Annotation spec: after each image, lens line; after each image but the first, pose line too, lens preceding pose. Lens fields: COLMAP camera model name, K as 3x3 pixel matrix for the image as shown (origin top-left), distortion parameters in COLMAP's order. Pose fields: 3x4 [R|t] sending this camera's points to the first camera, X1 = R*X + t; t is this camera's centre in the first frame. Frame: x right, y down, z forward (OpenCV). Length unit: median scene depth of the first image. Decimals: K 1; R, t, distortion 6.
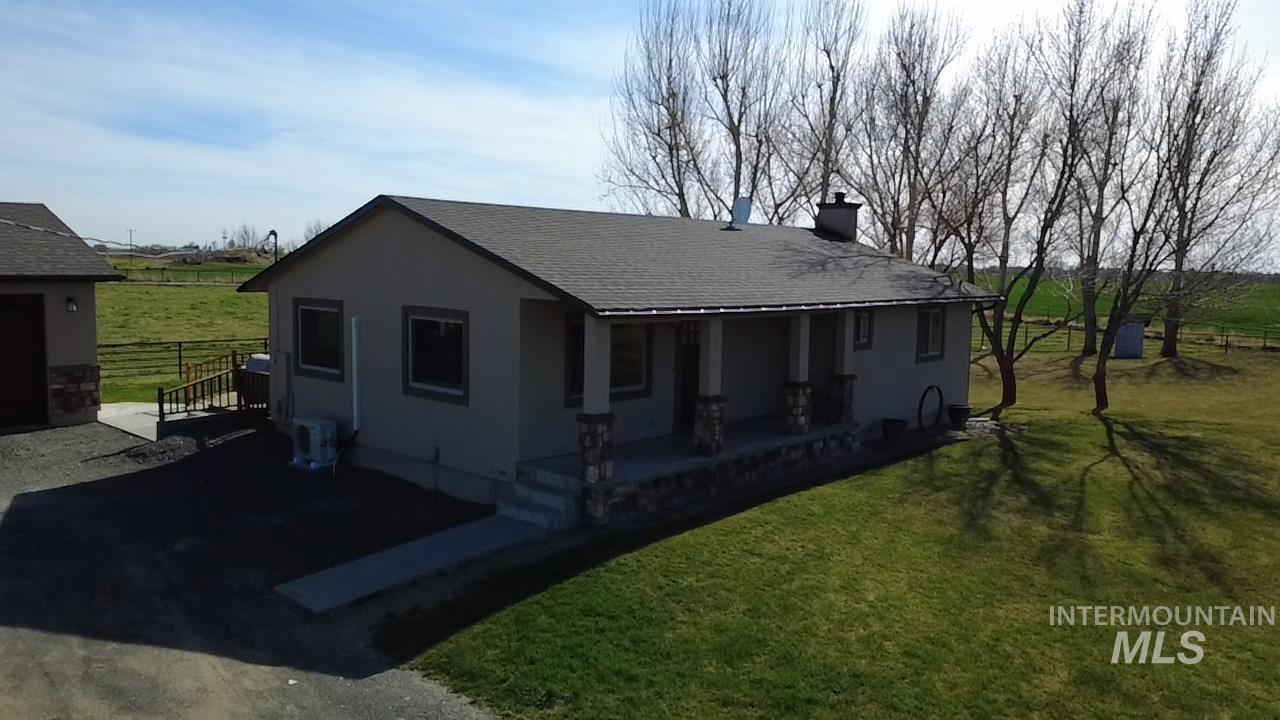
lens RADIAL K [[926.5, 0, 639.5], [0, 926.5, 361.3], [0, 0, 1]] dist [-0.013742, -0.004978]
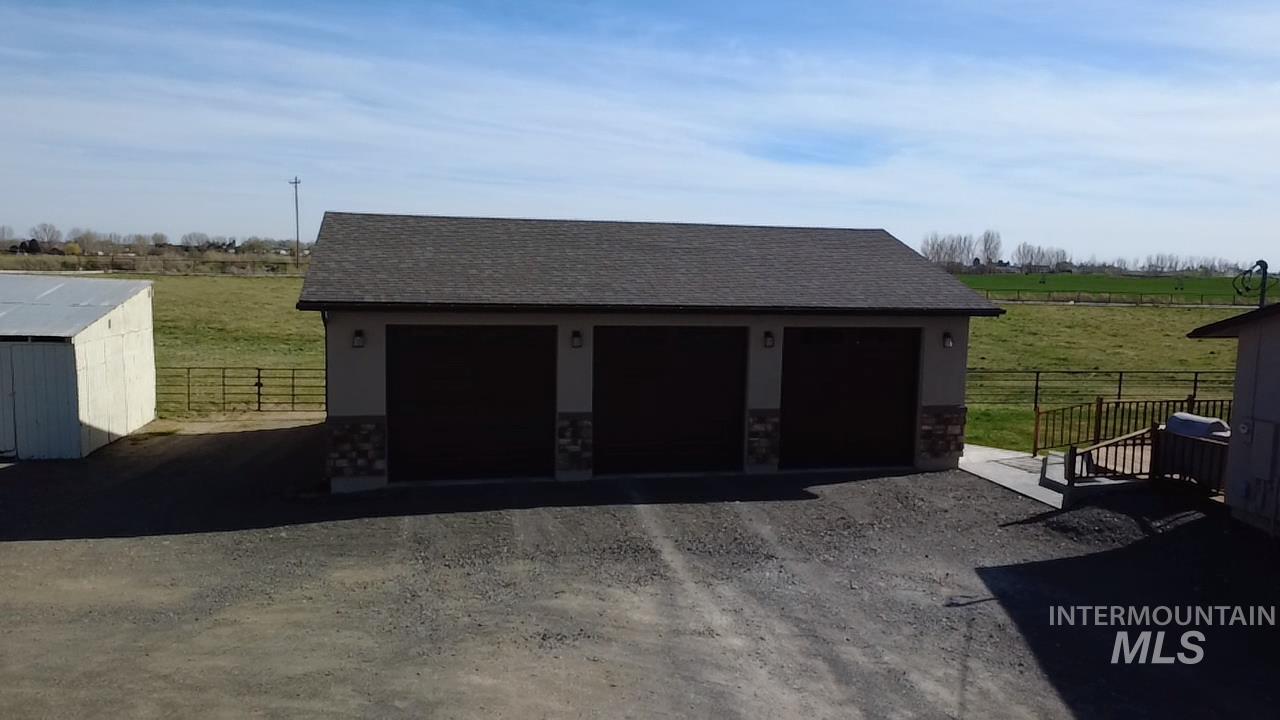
lens RADIAL K [[926.5, 0, 640.8], [0, 926.5, 354.8], [0, 0, 1]] dist [-0.013742, -0.004978]
pose [[0.804655, 0.053096, -0.591364, -0.318119], [-0.064924, 0.997889, 0.001254, -0.028185], [0.590183, 0.037385, 0.806404, 0.077640]]
